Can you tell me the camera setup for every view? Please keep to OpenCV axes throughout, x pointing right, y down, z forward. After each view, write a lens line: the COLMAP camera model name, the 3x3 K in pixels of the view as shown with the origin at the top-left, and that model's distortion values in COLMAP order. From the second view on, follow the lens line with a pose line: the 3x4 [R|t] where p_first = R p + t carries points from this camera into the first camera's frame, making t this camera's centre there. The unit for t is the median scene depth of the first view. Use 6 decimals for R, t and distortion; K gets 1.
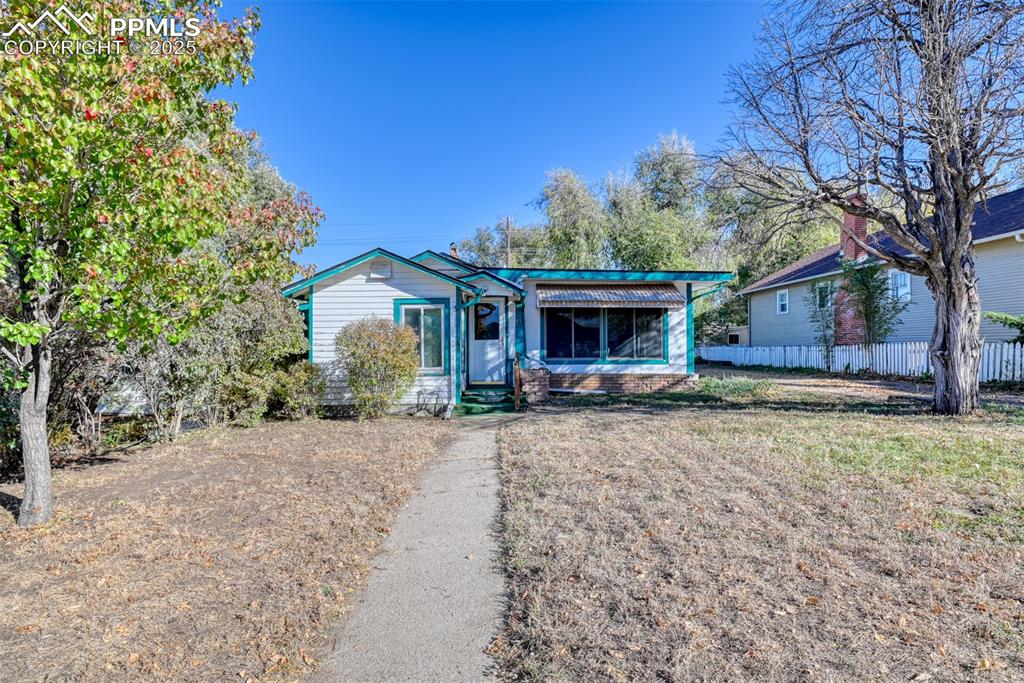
lens RADIAL K [[503.4, 0, 514.0], [0, 503.4, 344.2], [0, 0, 1]] dist [-0.030997, -0.000115]
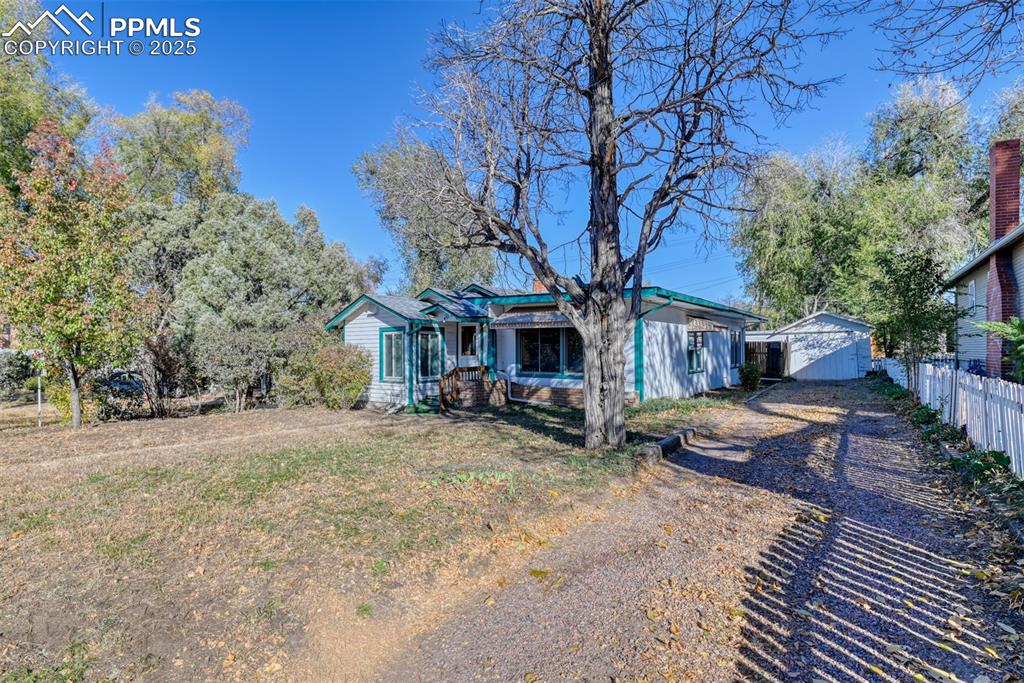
lens RADIAL K [[503.4, 0, 514.0], [0, 503.4, 344.2], [0, 0, 1]] dist [-0.030997, -0.000115]
pose [[0.788844, -0.009055, -0.614527, 0.799844], [0.004876, 0.999952, -0.008475, -0.025695], [0.614574, 0.003689, 0.788851, 0.089843]]
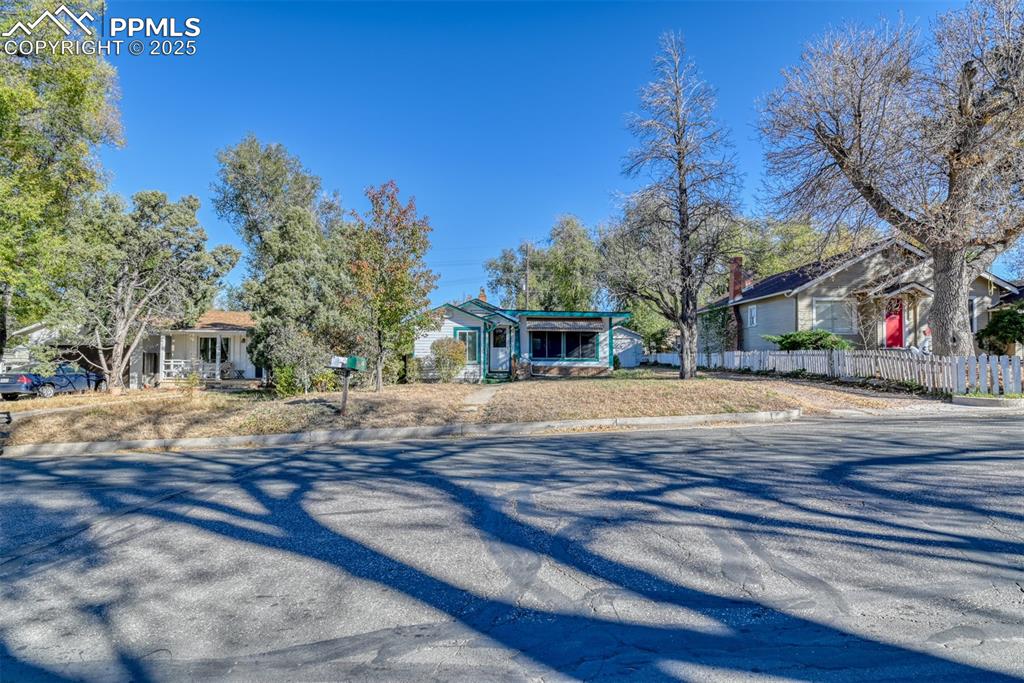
lens RADIAL K [[503.4, 0, 514.0], [0, 503.4, 344.2], [0, 0, 1]] dist [-0.030997, -0.000115]
pose [[0.998596, 0.008815, -0.052227, 0.098936], [-0.009610, 0.999841, -0.014997, 0.006397], [0.052087, 0.015478, 0.998523, -0.888718]]
